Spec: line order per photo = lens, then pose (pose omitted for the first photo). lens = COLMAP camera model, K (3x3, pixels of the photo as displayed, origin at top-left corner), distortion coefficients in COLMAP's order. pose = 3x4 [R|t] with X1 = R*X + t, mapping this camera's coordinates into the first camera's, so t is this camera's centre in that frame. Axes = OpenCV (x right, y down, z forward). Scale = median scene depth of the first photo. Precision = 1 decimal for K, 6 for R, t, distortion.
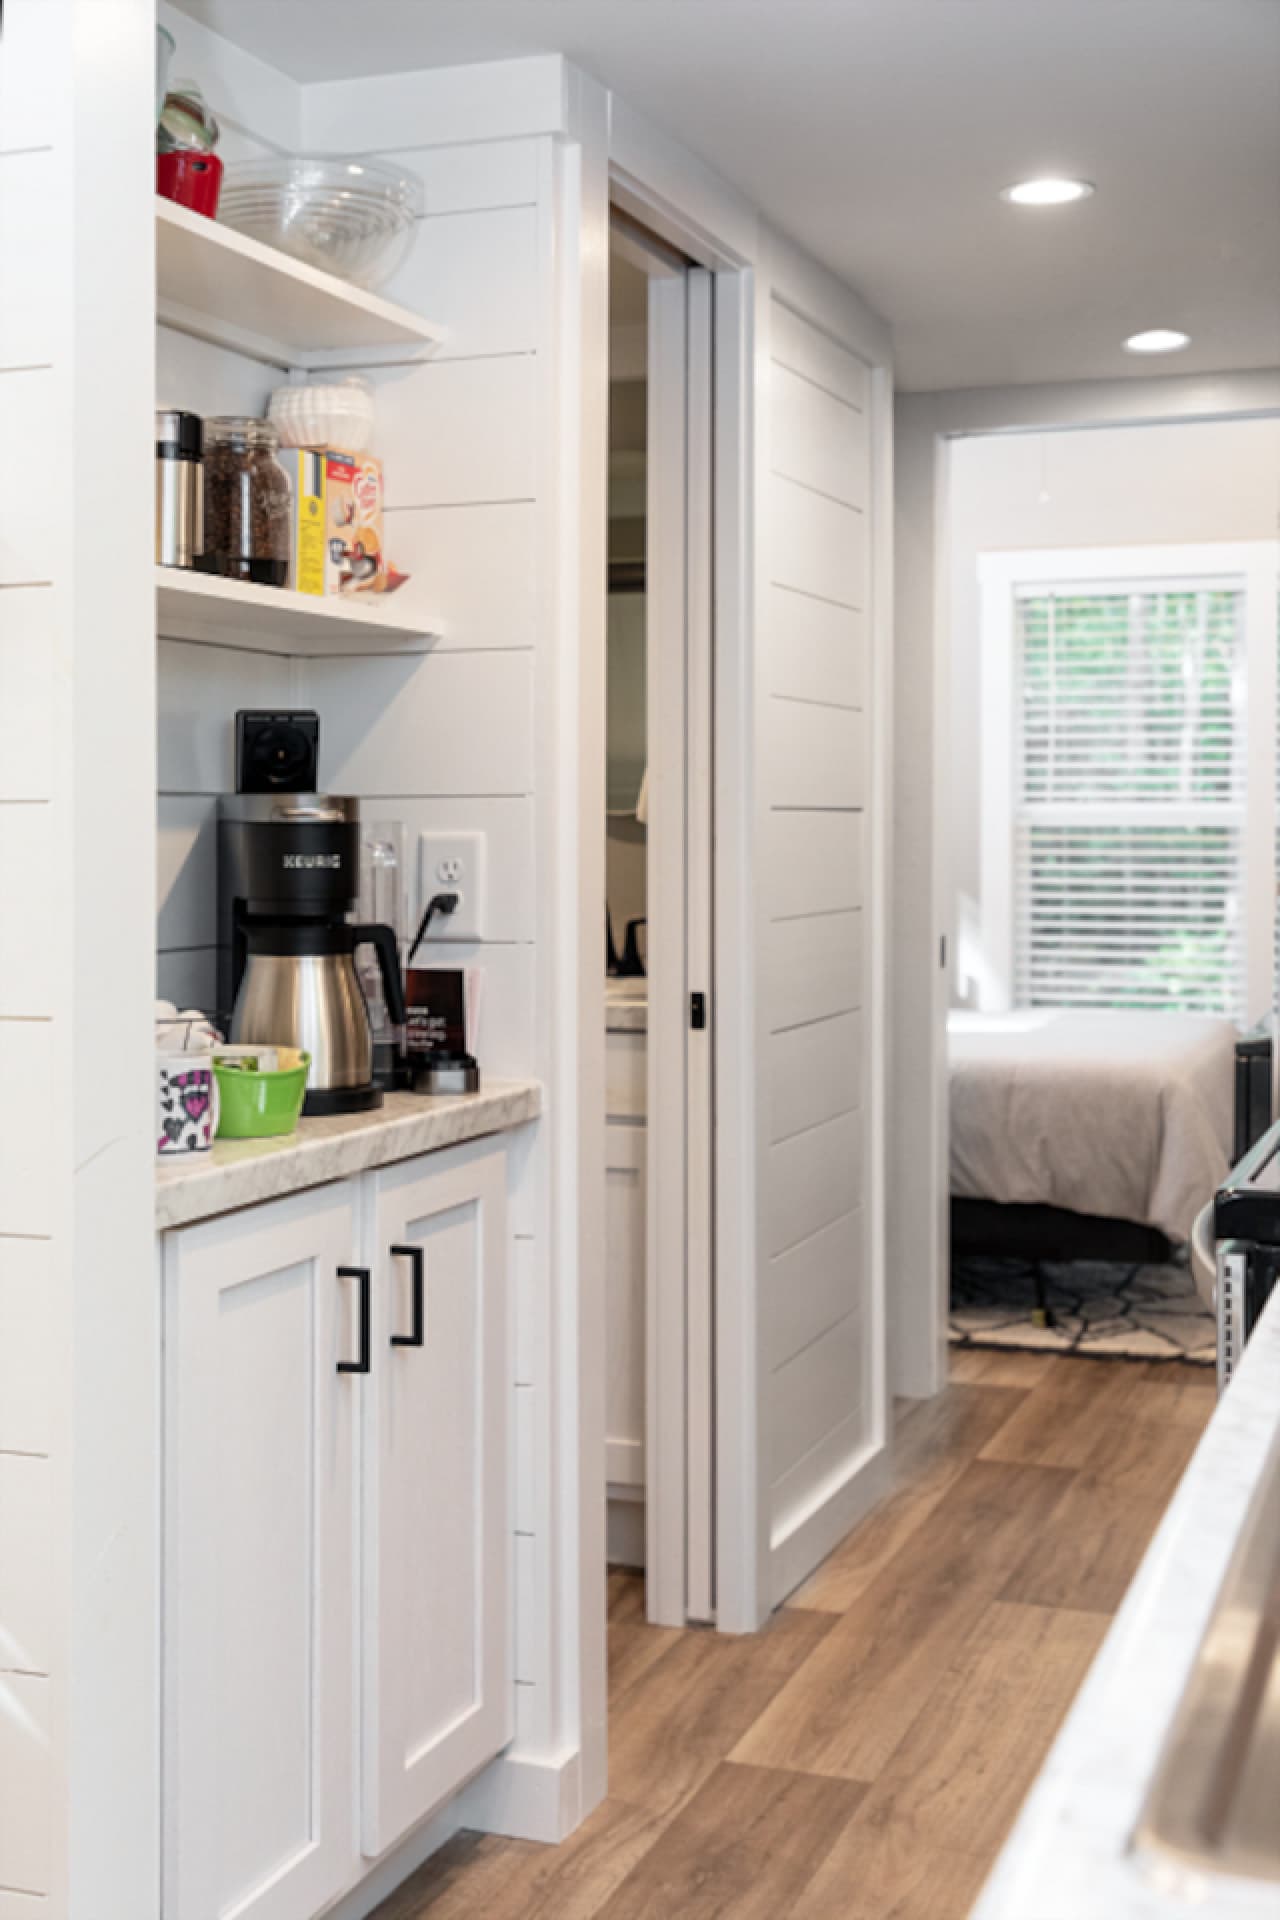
lens RADIAL K [[2418.9, 0, 640.0], [0, 2418.9, 960.0], [0, 0, 1]] dist [-0.009717, 0.001053]
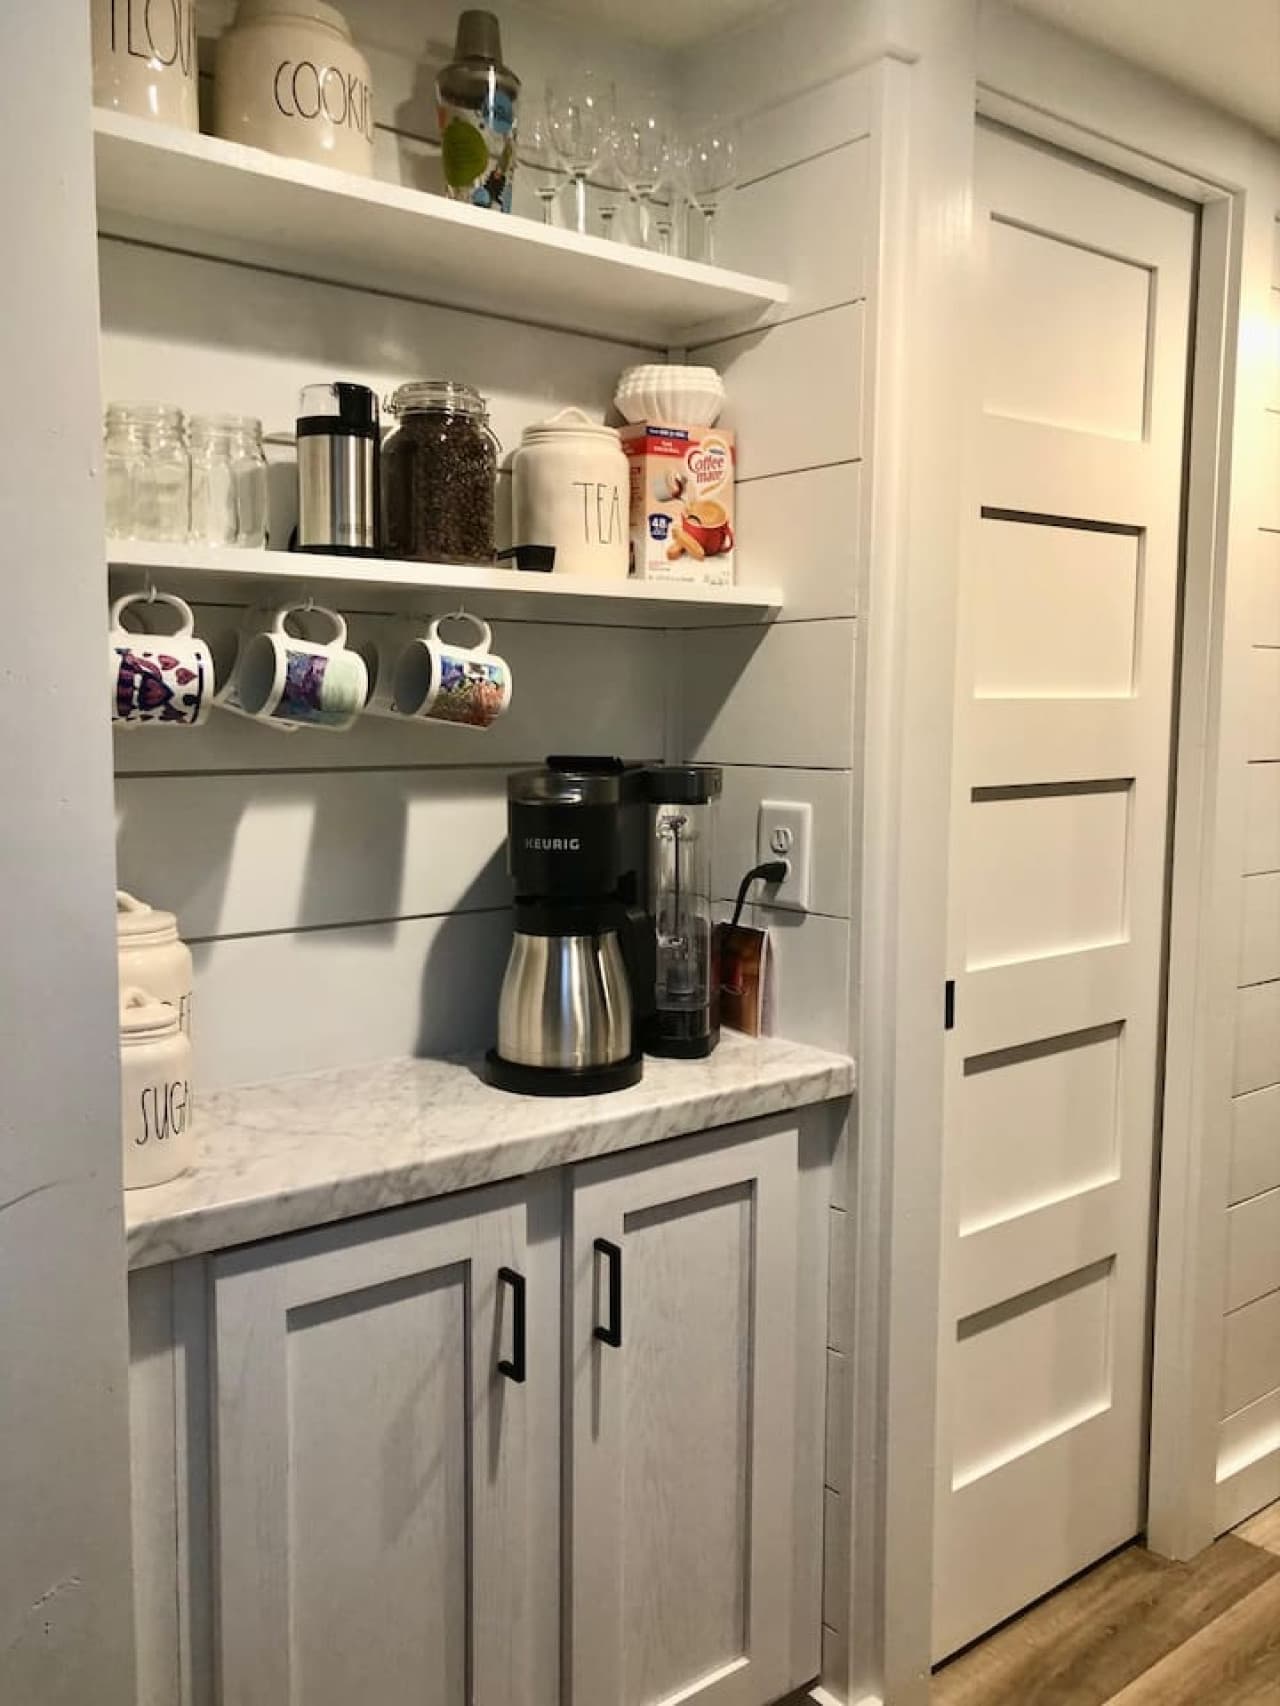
lens RADIAL K [[1477.4, 0, 643.4], [0, 1477.4, 876.1], [0, 0, 1]] dist [0.082294, -0.131181]
pose [[0.872982, 0.063936, -0.483544, 0.176836], [-0.036317, 0.997140, 0.066279, -0.063048], [0.486399, -0.040299, 0.872807, 0.441500]]
